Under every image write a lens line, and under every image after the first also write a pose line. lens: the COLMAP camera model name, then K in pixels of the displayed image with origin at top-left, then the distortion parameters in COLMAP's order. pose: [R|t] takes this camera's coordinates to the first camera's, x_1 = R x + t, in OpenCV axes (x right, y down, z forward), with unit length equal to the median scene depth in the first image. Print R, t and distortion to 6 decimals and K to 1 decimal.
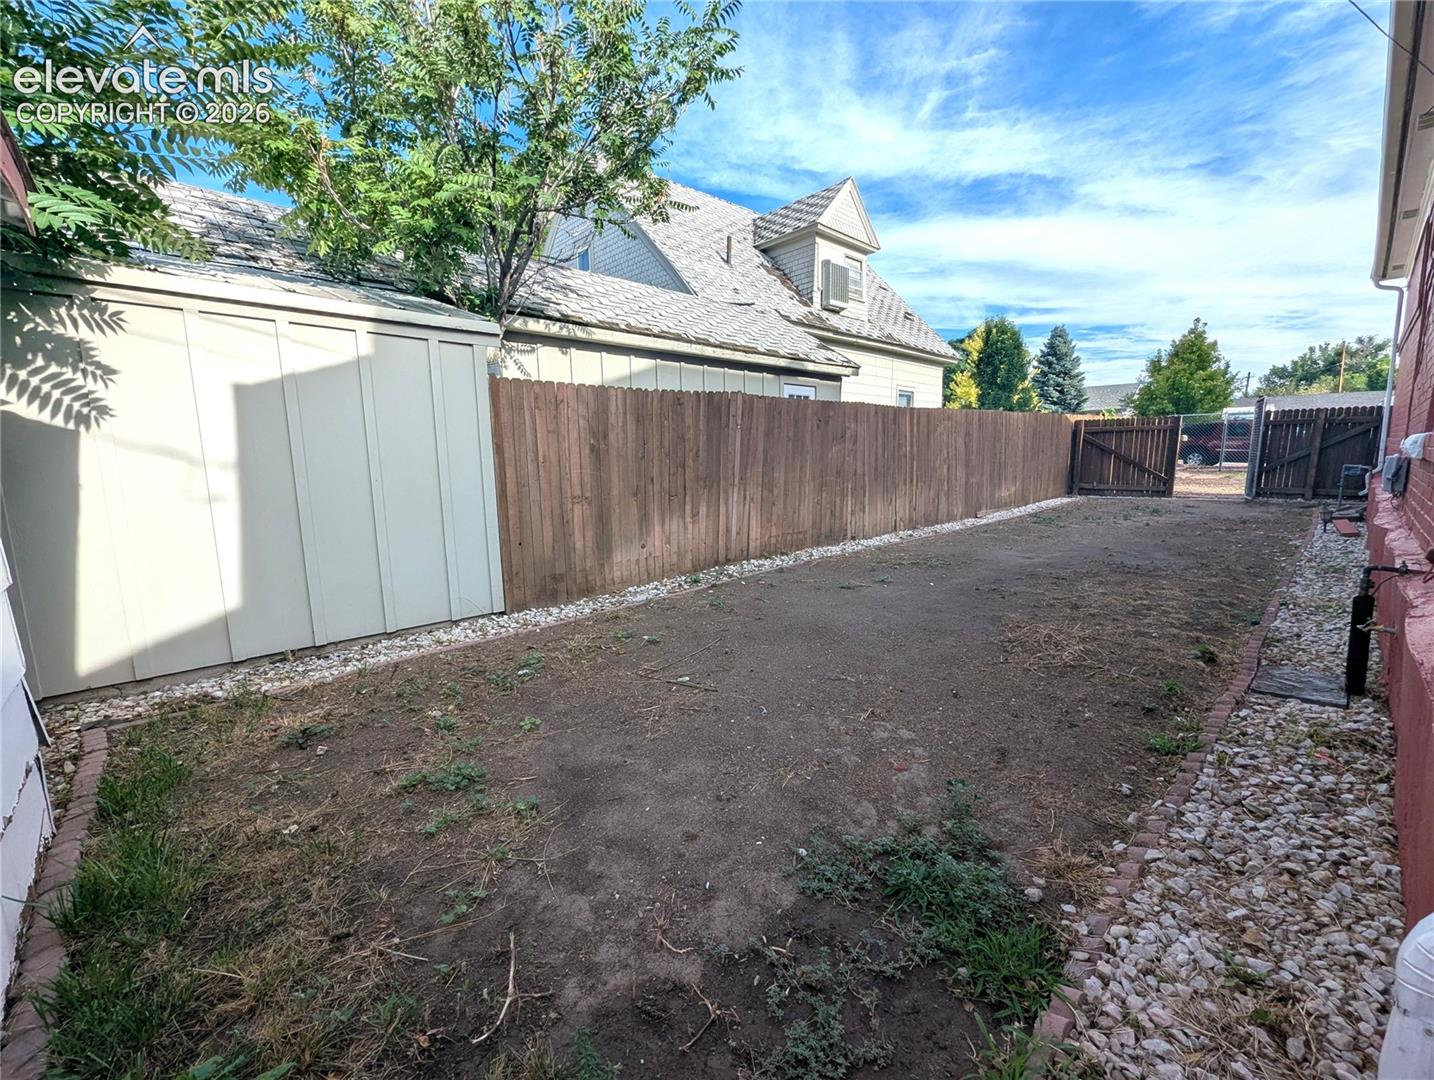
lens RADIAL K [[590.7, 0, 719.2], [0, 590.7, 545.8], [0, 0, 1]] dist [-0.000214, 0.000100]
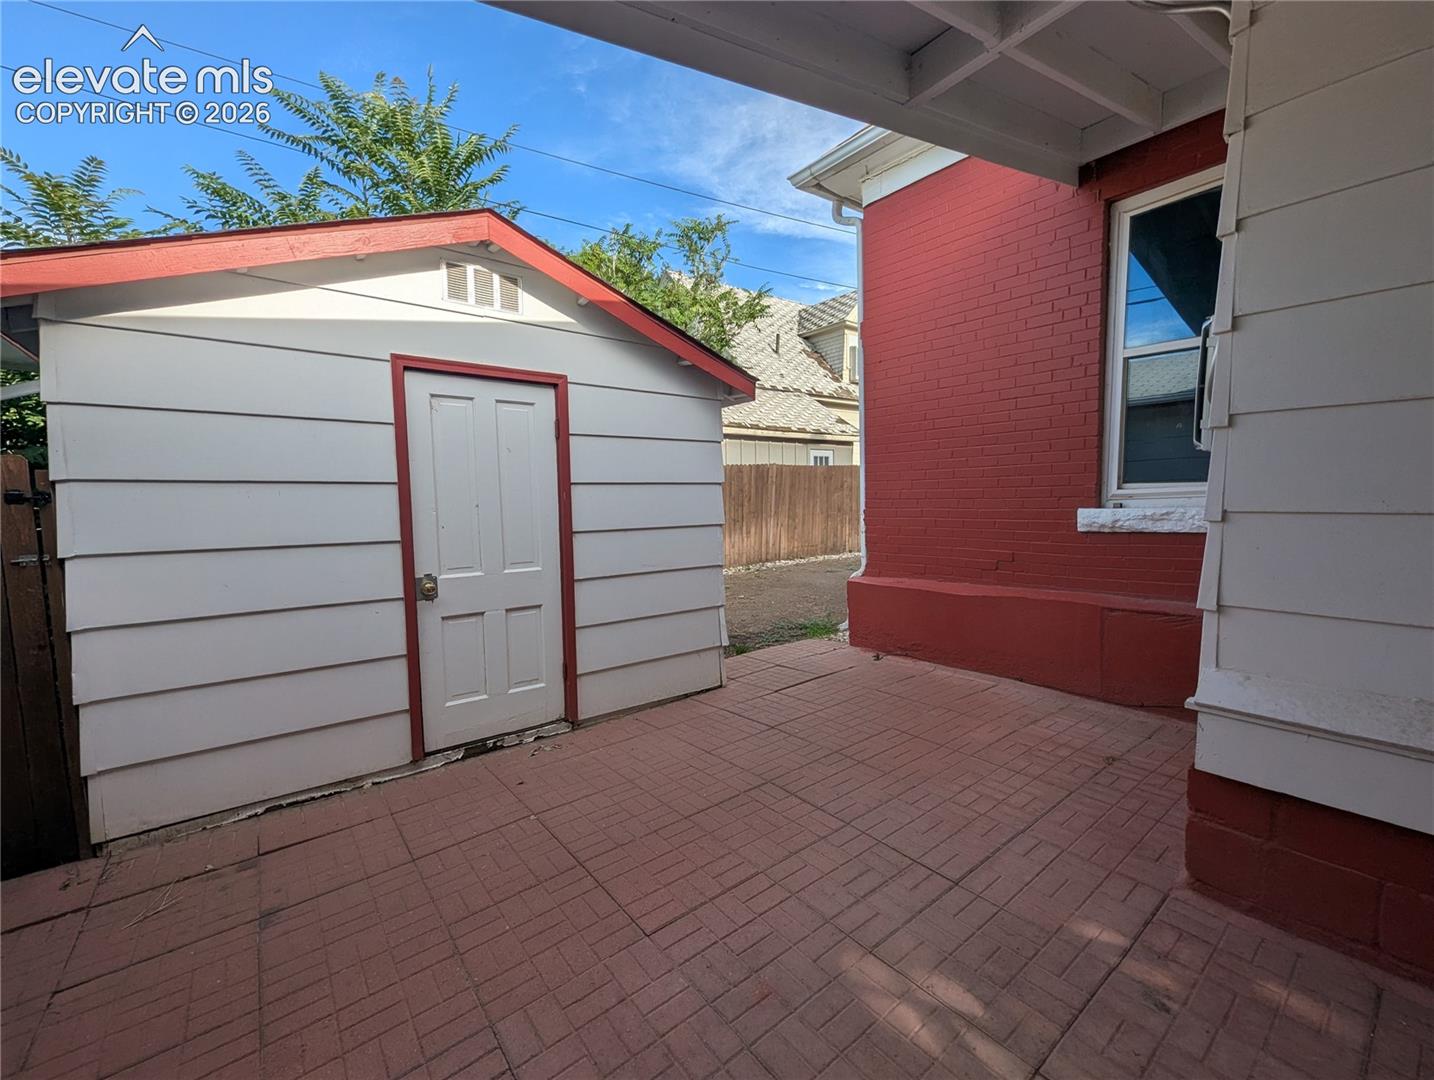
lens RADIAL K [[590.7, 0, 719.2], [0, 590.7, 545.8], [0, 0, 1]] dist [-0.000214, 0.000100]
pose [[0.995544, 0.014611, -0.093155, 0.023477], [-0.019882, 0.998238, -0.055903, 0.054238], [0.092174, 0.057506, 0.994081, -0.476077]]
